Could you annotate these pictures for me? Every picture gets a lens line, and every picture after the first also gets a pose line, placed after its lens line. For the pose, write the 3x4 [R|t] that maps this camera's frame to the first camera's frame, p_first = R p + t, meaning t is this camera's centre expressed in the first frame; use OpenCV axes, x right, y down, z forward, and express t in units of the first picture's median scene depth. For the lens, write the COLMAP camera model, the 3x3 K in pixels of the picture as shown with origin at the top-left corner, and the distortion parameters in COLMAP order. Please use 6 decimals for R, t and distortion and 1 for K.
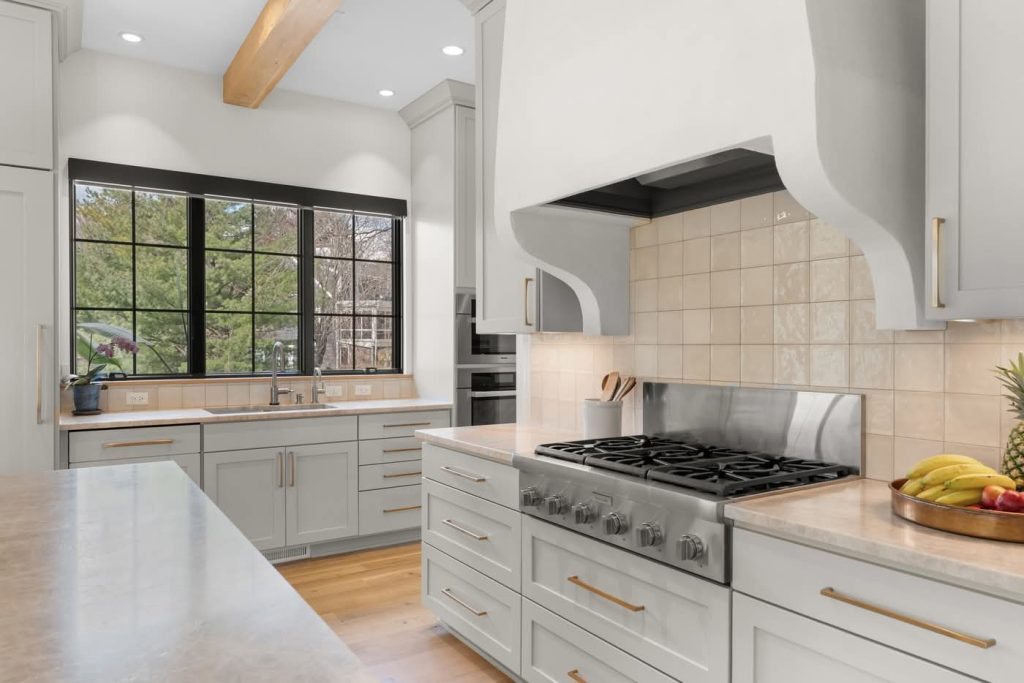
lens RADIAL K [[682.1, 0, 513.9], [0, 682.1, 347.2], [0, 0, 1]] dist [-0.002062, 0.000417]
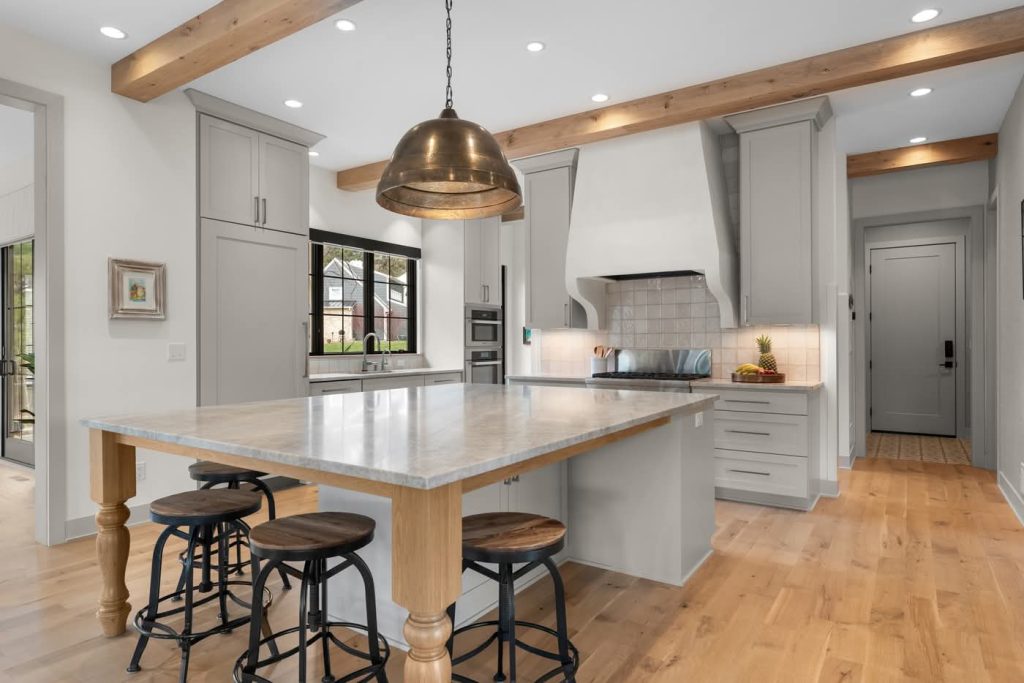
lens RADIAL K [[587.3, 0, 510.6], [0, 587.3, 339.4], [0, 0, 1]] dist [0.006205, 0.000709]
pose [[0.924784, 0.000521, 0.380492, -0.553148], [0.002320, 0.999973, -0.007008, 0.017533], [-0.380485, 0.007363, 0.924758, -0.452122]]
